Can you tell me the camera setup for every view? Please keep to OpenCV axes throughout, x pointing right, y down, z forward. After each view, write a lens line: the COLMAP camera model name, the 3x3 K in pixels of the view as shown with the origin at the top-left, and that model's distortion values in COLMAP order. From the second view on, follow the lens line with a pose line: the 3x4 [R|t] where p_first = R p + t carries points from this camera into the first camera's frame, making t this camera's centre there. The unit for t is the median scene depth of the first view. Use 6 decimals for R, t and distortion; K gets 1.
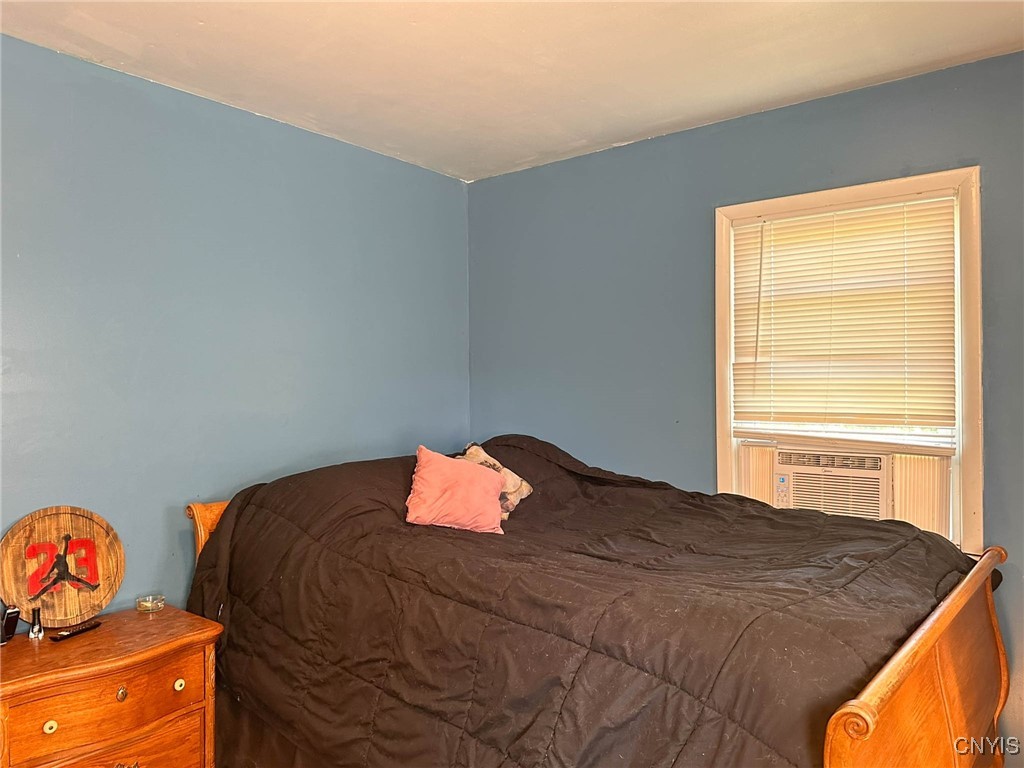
lens RADIAL K [[775.5, 0, 570.5], [0, 775.5, 384.4], [0, 0, 1]] dist [0.045452, -0.040060]
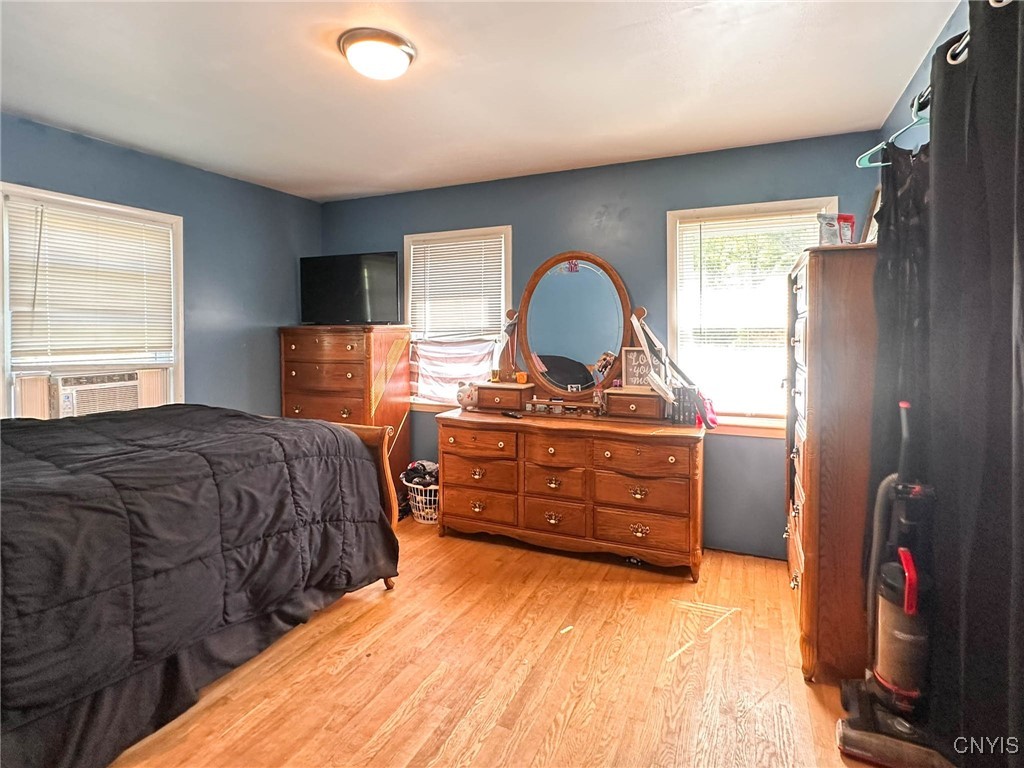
lens RADIAL K [[462.1, 0, 512.5], [0, 462.1, 331.6], [0, 0, 1]] dist [-0.000825, -0.000190]
pose [[-0.201926, 0.003792, 0.979393, -0.866257], [0.009908, 0.999949, -0.001829, 0.018599], [-0.979351, 0.009334, -0.201953, 0.484243]]
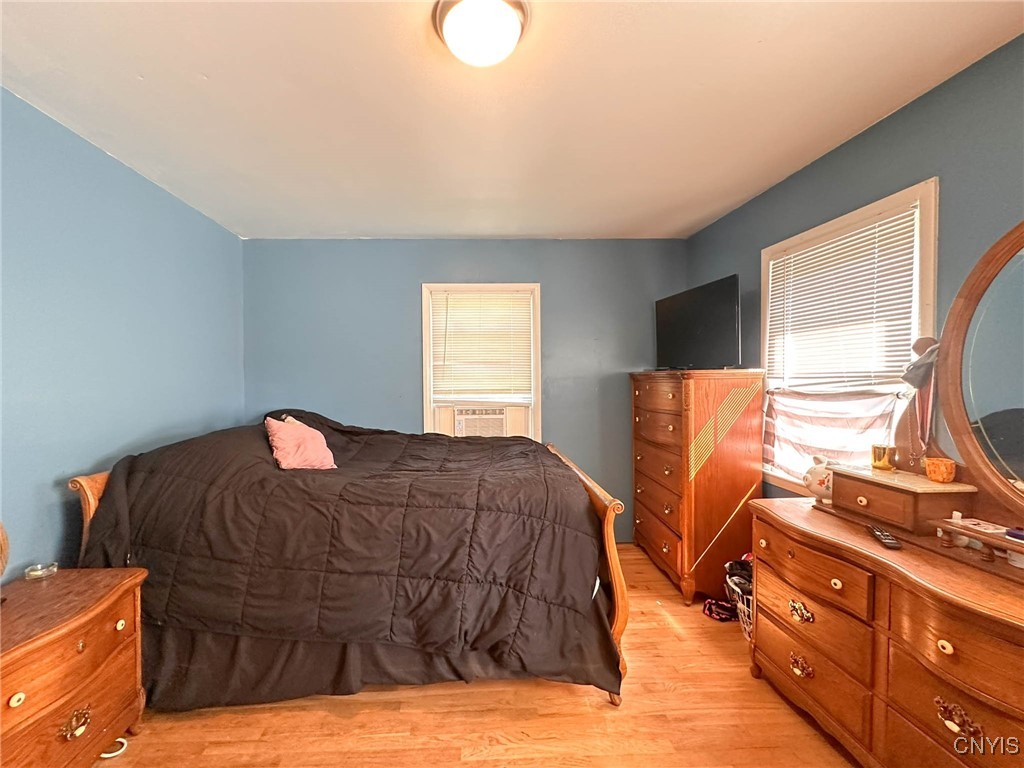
lens RADIAL K [[413.1, 0, 512.0], [0, 413.1, 384.0], [0, 0, 1]] dist [0.000064, -0.000026]
pose [[0.754413, -0.013343, 0.656264, -0.412052], [0.006457, 0.999896, 0.012907, 0.010269], [-0.656368, -0.005500, 0.754421, 0.122671]]
